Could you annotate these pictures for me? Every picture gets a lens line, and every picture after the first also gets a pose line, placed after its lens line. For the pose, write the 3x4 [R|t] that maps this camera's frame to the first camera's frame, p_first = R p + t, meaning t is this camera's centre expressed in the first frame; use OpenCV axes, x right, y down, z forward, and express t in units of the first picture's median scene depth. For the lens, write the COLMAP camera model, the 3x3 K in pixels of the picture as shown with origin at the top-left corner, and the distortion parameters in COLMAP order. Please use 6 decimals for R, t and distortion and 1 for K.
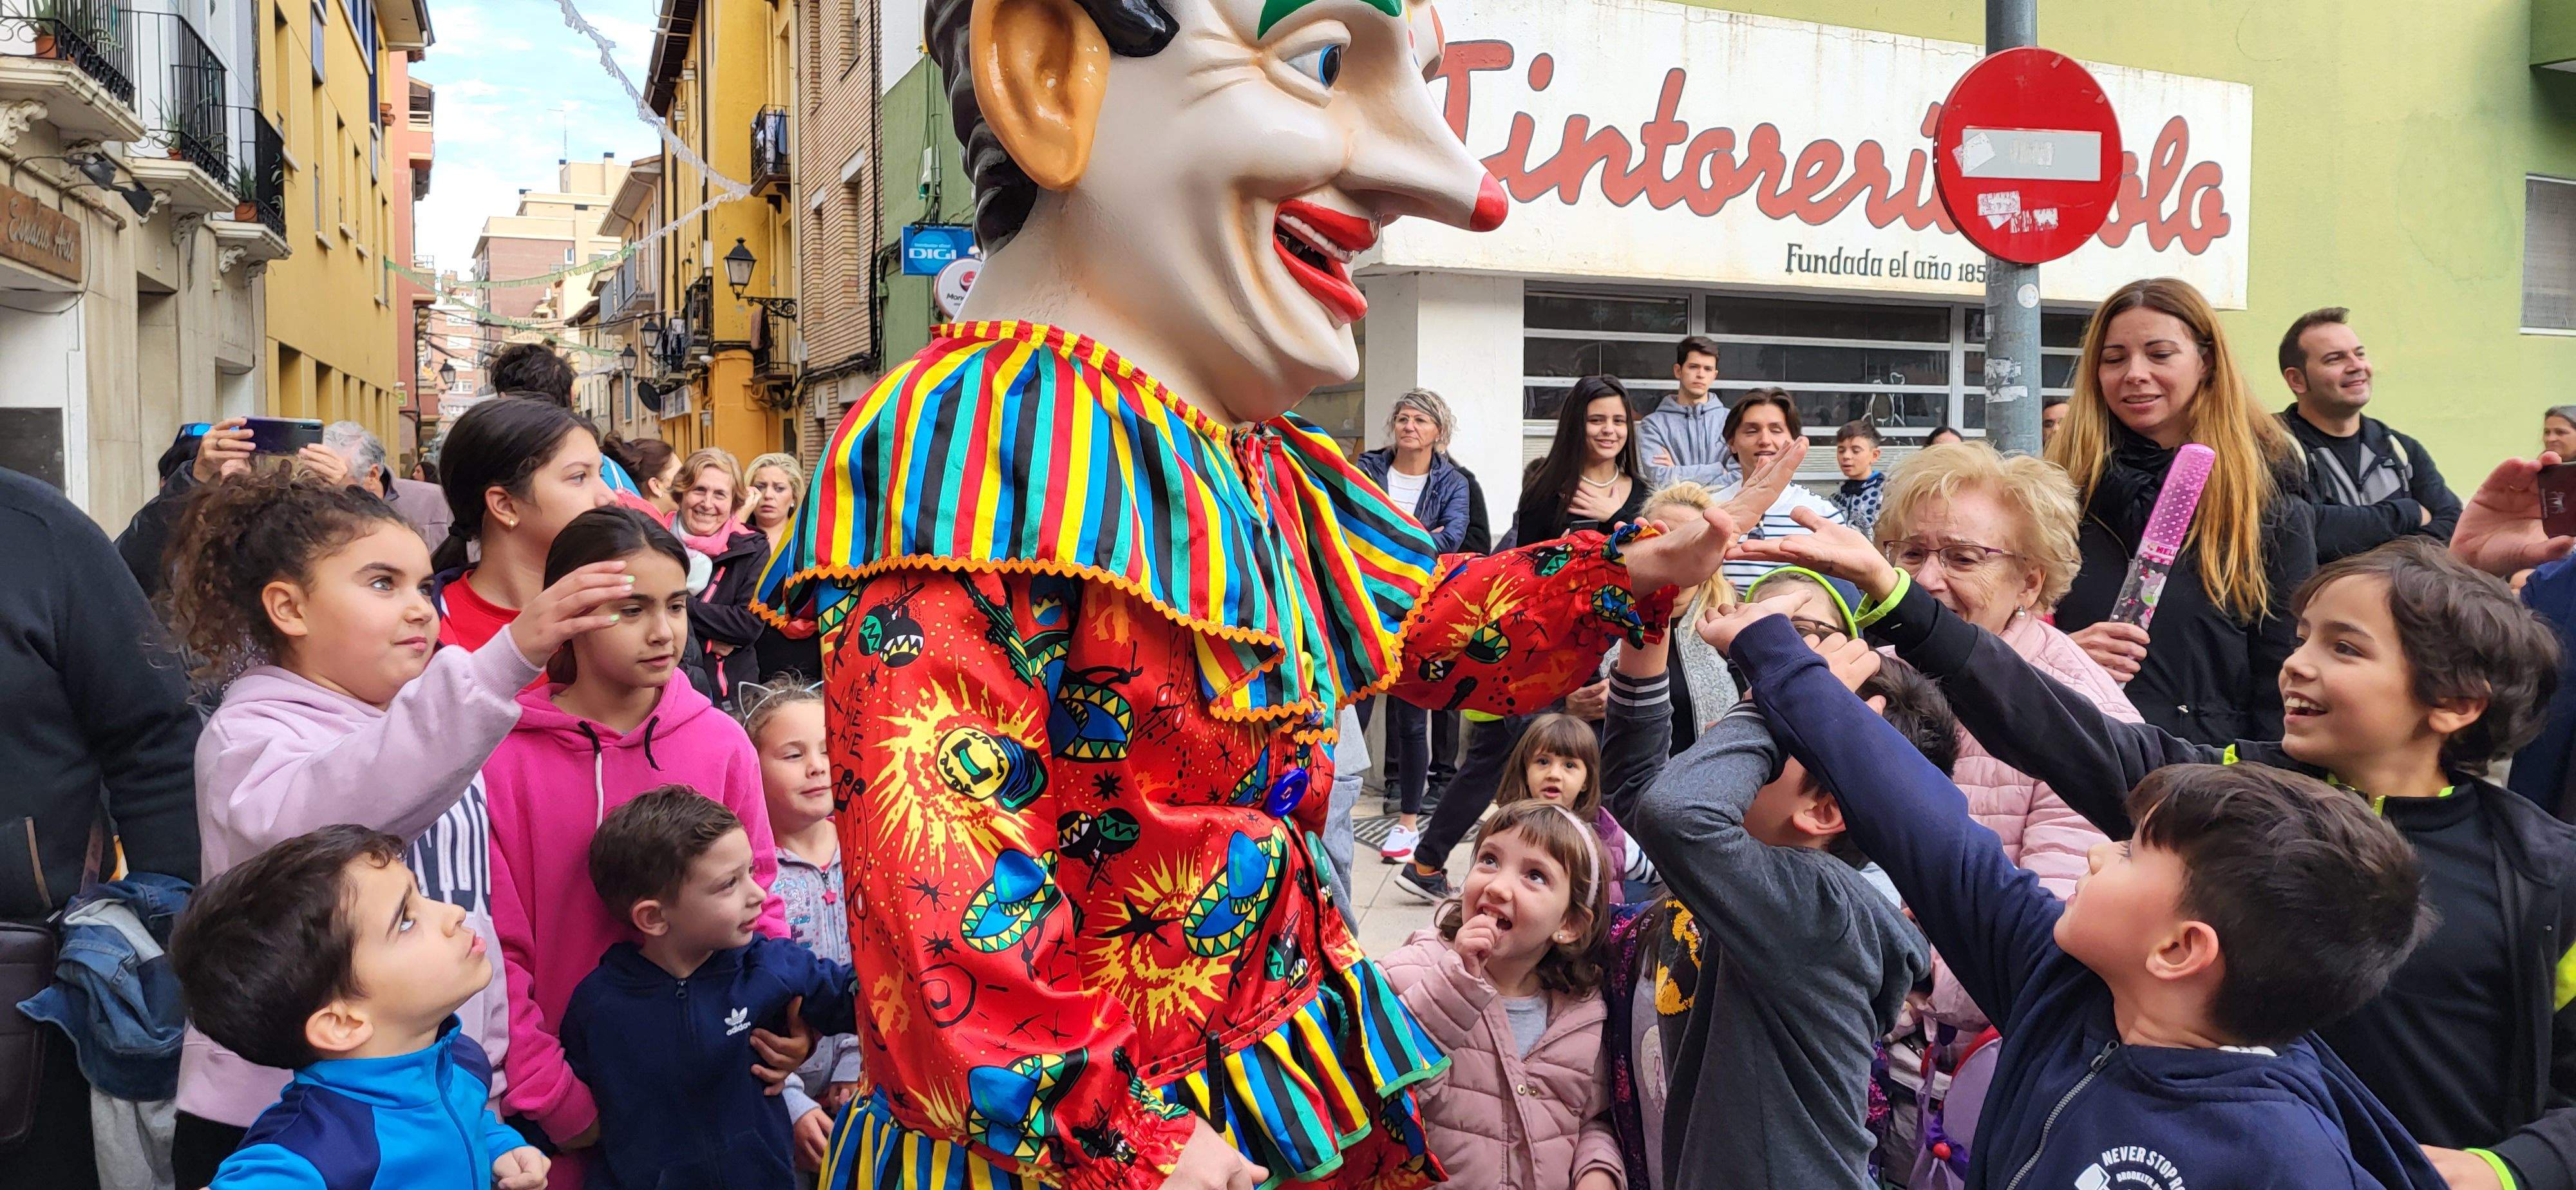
lens RADIAL K [[2043.1, 0, 1268.3], [0, 2043.1, 544.5], [0, 0, 1]] dist [0.034267, 0.001832]
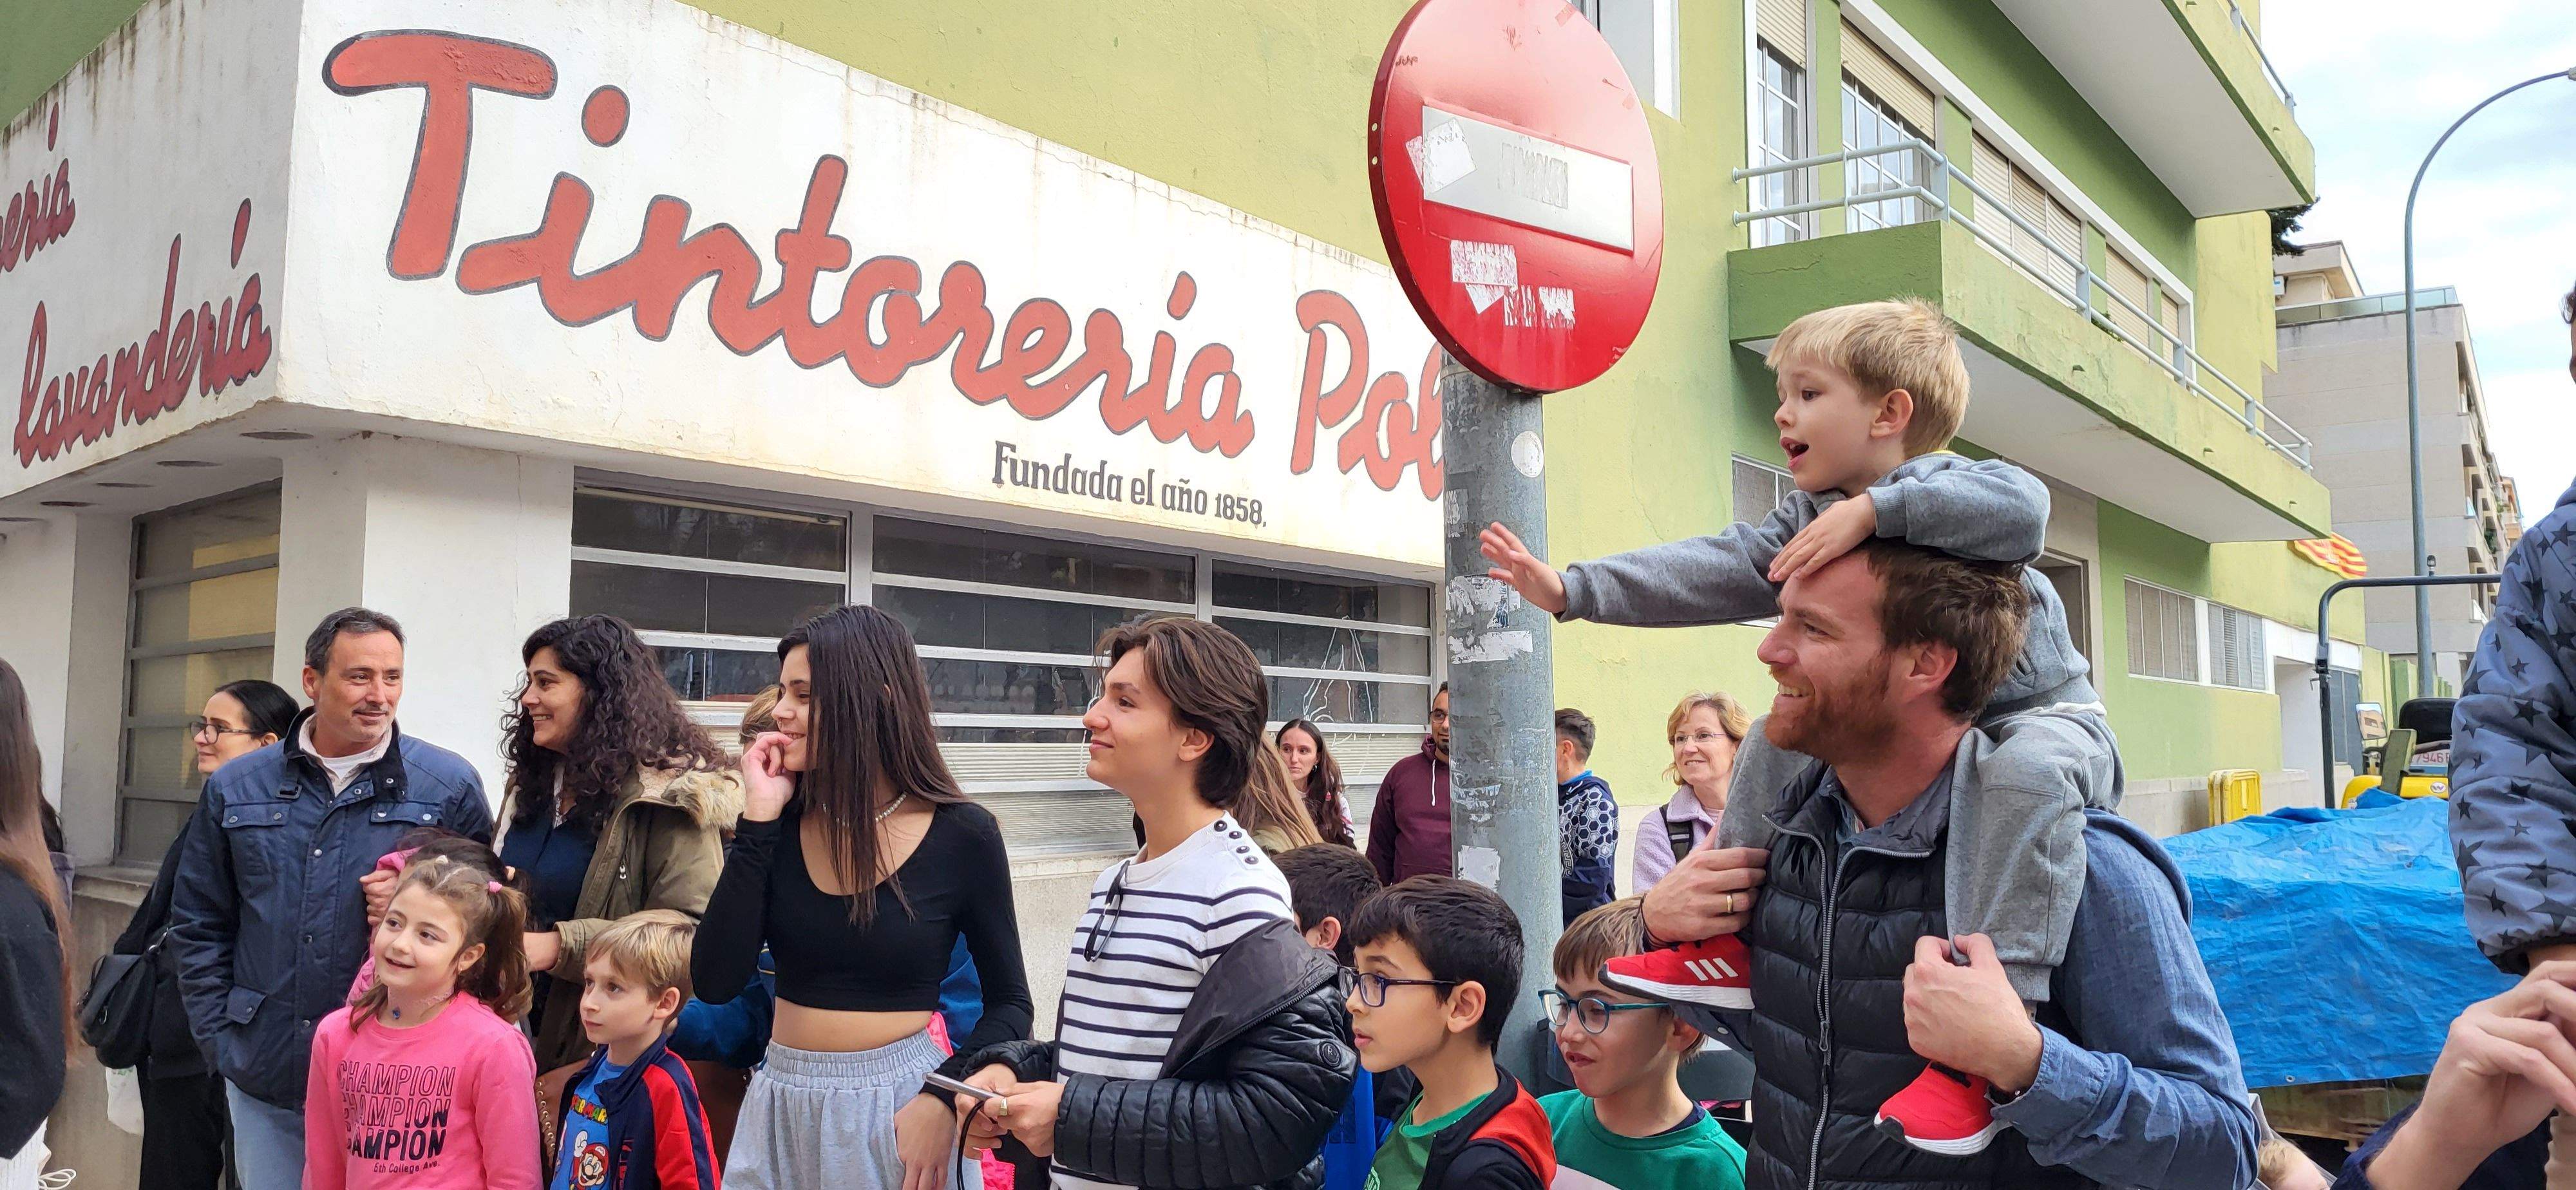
lens RADIAL K [[2043.1, 0, 1268.3], [0, 2043.1, 544.5], [0, 0, 1]] dist [0.034267, 0.001832]
pose [[0.916556, 0.039175, 0.397982, 0.072801], [0.017821, 0.990200, -0.138513, -0.019771], [-0.399508, 0.134048, 0.906876, 0.376511]]
